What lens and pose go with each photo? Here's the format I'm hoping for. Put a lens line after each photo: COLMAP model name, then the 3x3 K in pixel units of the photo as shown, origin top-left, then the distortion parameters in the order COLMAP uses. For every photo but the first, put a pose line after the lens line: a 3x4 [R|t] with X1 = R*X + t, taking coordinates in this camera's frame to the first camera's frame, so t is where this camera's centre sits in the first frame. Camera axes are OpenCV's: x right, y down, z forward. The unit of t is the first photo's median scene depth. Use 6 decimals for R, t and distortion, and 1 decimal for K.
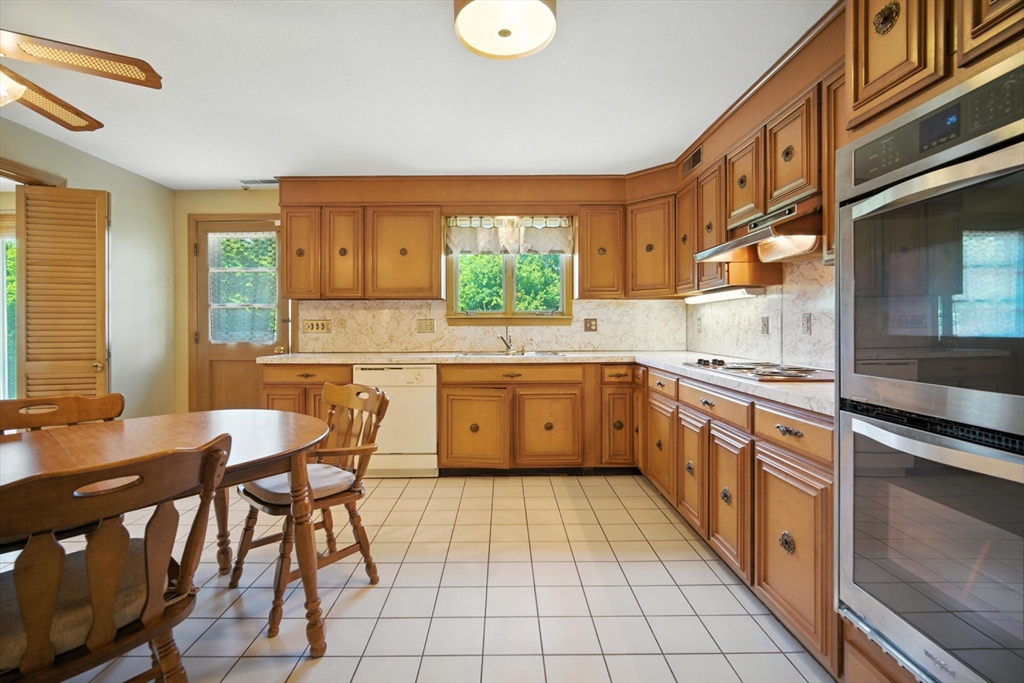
lens RADIAL K [[458.0, 0, 505.6], [0, 458.0, 329.5], [0, 0, 1]] dist [-0.002935, -0.000156]
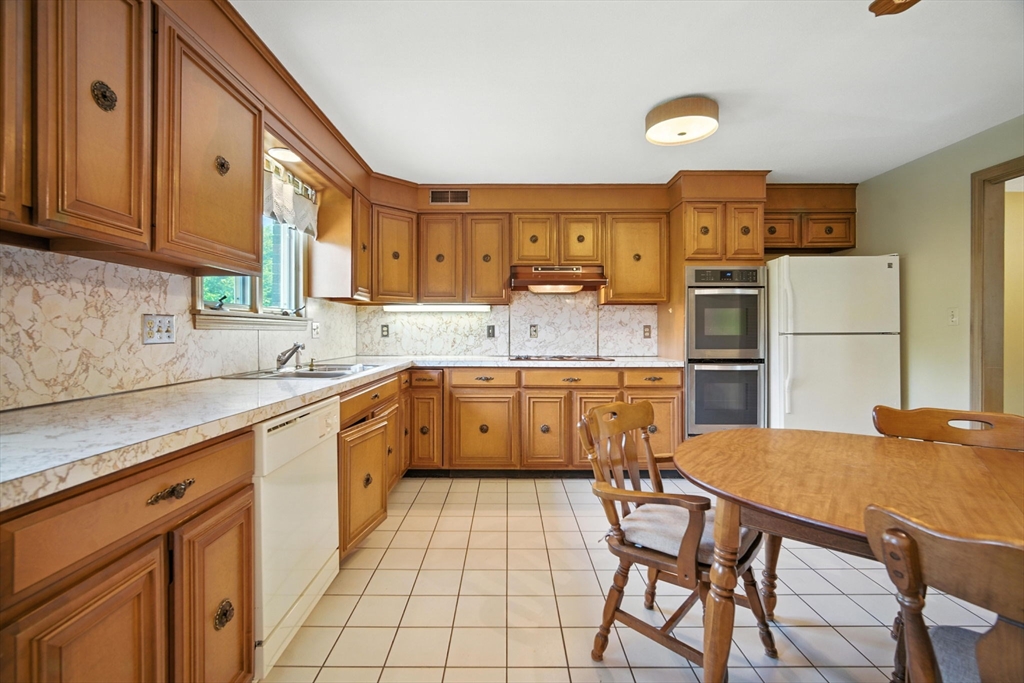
lens RADIAL K [[454.8, 0, 509.6], [0, 454.8, 334.8], [0, 0, 1]] dist [-0.003924, 0.000252]
pose [[-0.002982, -0.002792, 0.999992, -0.703337], [0.004626, 0.999985, 0.002806, -0.001755], [-0.999985, 0.004634, -0.002969, 0.748195]]
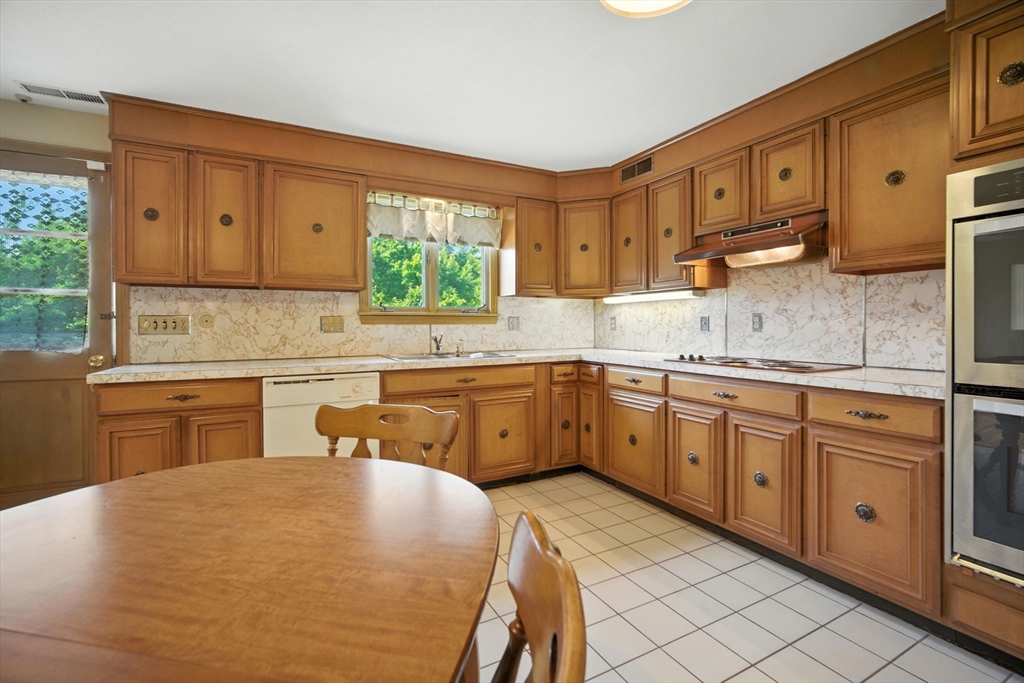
lens RADIAL K [[458.0, 0, 505.6], [0, 458.0, 329.5], [0, 0, 1]] dist [-0.002935, -0.000156]
pose [[0.887062, -0.004902, 0.461624, -0.311756], [0.004109, 0.999988, 0.002724, 0.000444], [-0.461632, -0.000520, 0.887072, 0.176334]]
